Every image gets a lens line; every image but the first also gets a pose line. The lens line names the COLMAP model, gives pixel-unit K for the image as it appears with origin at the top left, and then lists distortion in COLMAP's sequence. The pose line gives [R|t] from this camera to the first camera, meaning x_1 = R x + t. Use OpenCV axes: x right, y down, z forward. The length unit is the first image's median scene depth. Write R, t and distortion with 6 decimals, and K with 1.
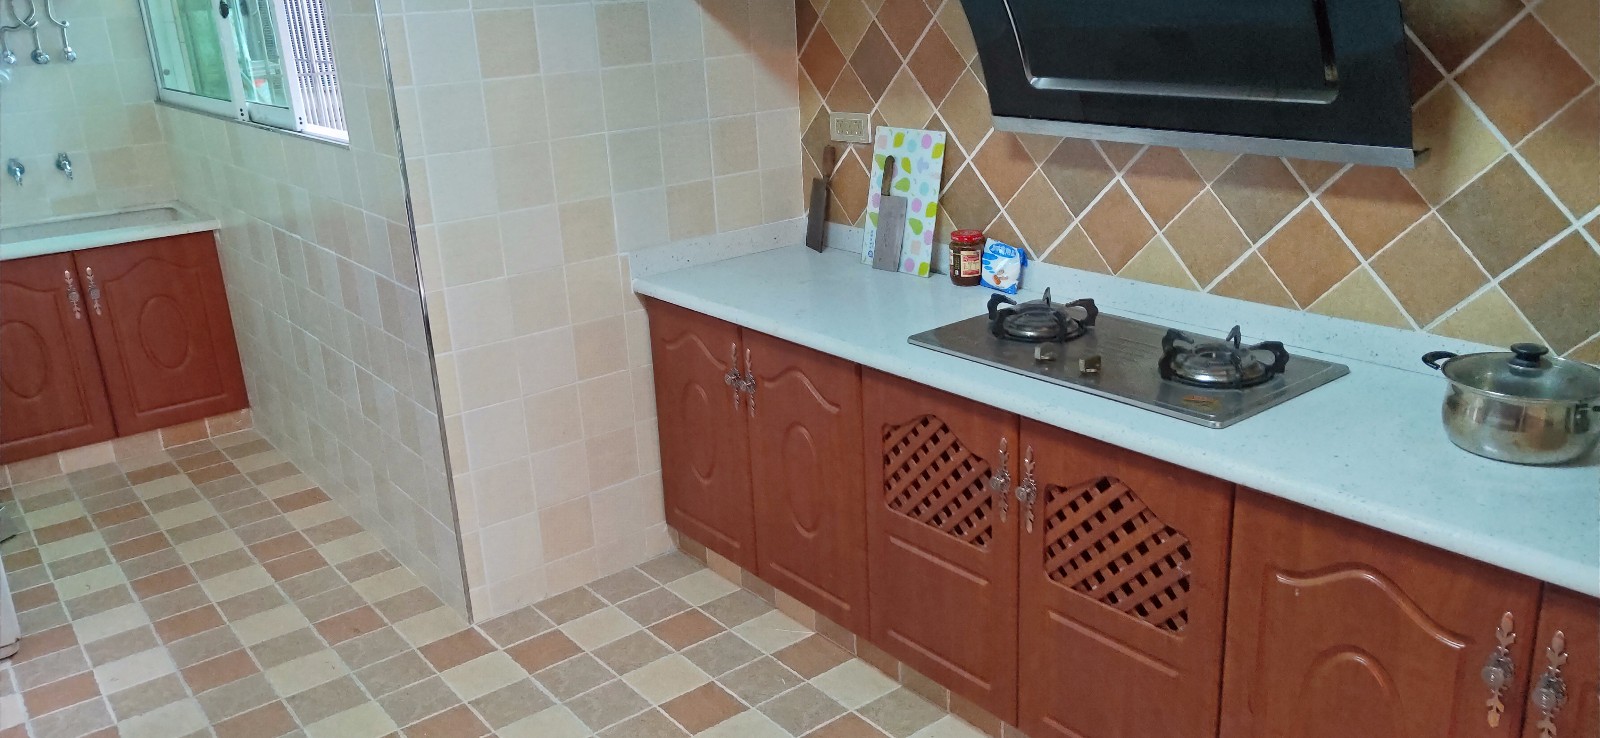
lens RADIAL K [[1201.0, 0, 800.2], [0, 1201.0, 361.9], [0, 0, 1]] dist [0.009732, -0.004201]
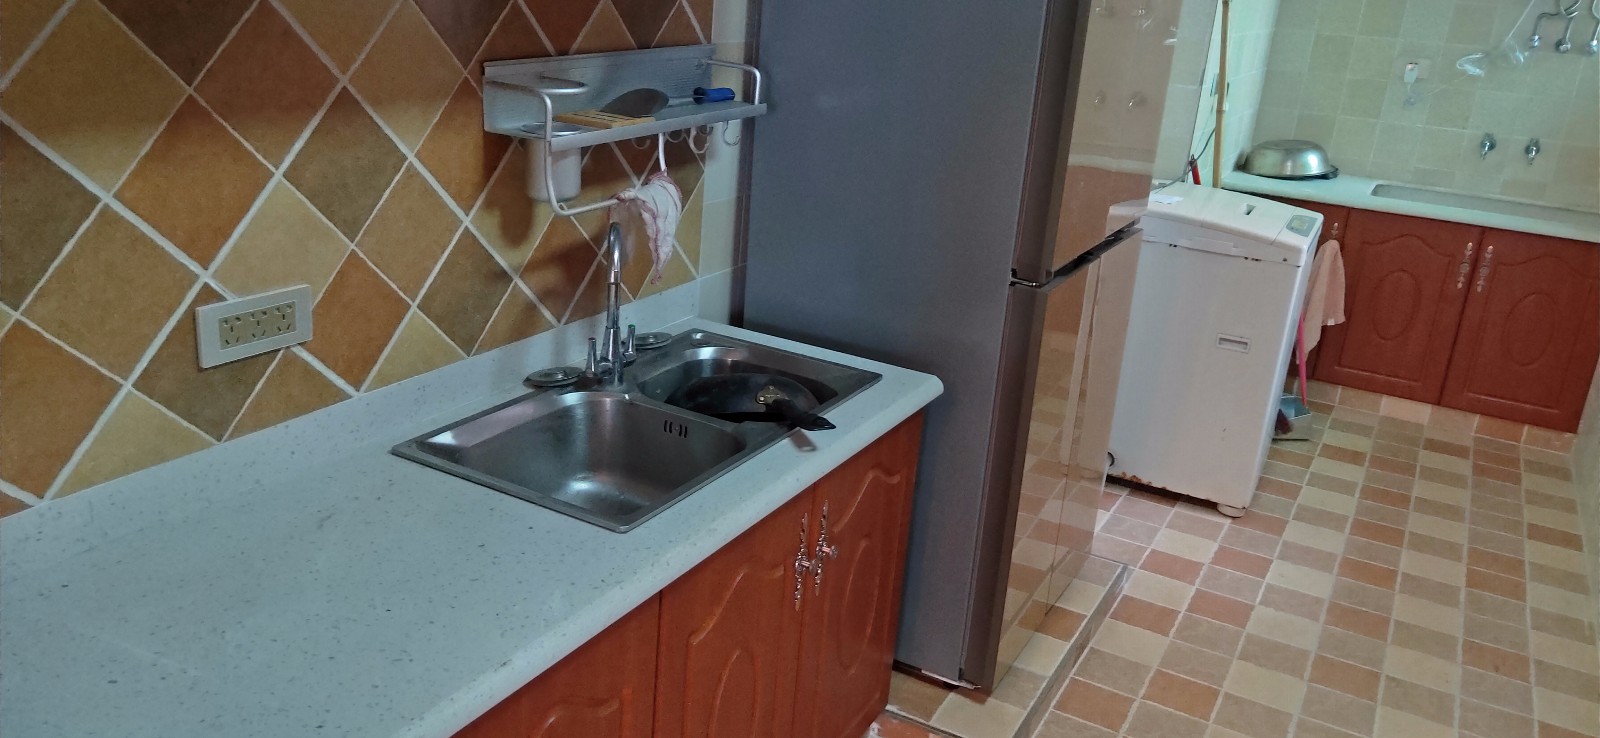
lens RADIAL K [[1201.0, 0, 794.9], [0, 1201.0, 373.3], [0, 0, 1]] dist [0.009732, -0.004201]
pose [[0.372821, 0.374901, -0.848795, 0.121775], [-0.360831, 0.901325, 0.239613, -0.012994], [0.854872, 0.216938, 0.471309, 0.019149]]
